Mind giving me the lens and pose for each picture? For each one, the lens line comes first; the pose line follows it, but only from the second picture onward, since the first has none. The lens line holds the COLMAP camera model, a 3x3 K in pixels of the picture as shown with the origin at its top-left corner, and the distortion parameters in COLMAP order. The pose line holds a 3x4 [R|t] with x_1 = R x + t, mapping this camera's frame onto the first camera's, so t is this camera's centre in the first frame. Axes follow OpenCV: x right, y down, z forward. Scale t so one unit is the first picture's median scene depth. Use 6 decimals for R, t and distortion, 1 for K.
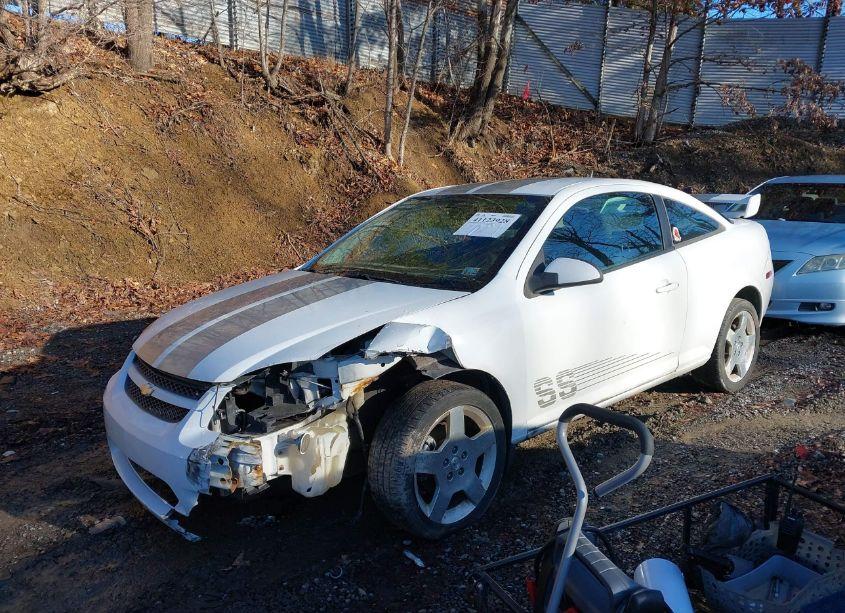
lens RADIAL K [[688.4, 0, 422.1], [0, 688.4, 312.6], [0, 0, 1]] dist [0.039815, -0.035840]
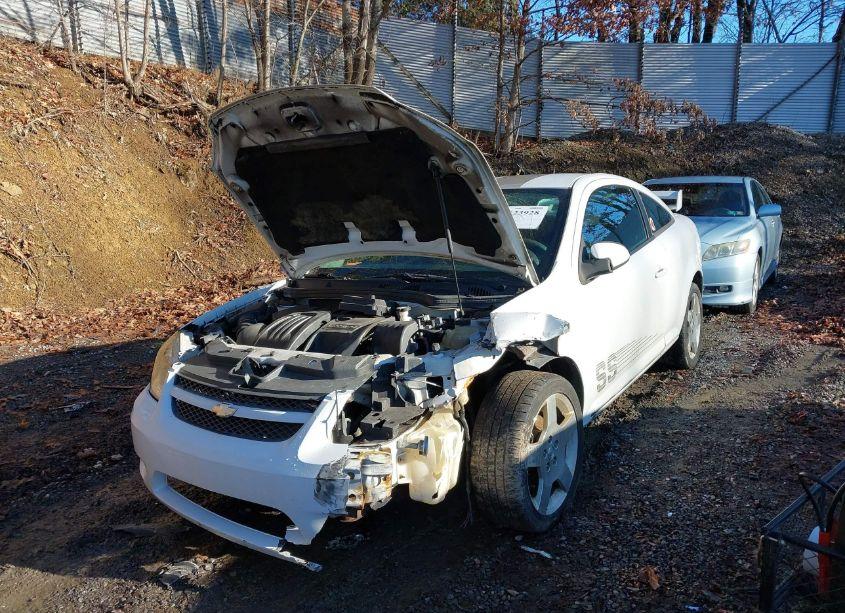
lens RADIAL K [[688.4, 0, 424.6], [0, 688.4, 308.8], [0, 0, 1]] dist [0.039815, -0.035840]
pose [[0.964218, -0.067232, 0.256442, -0.238421], [0.074968, 0.996975, -0.020499, 0.012830], [-0.254288, 0.038991, 0.966342, 0.051978]]
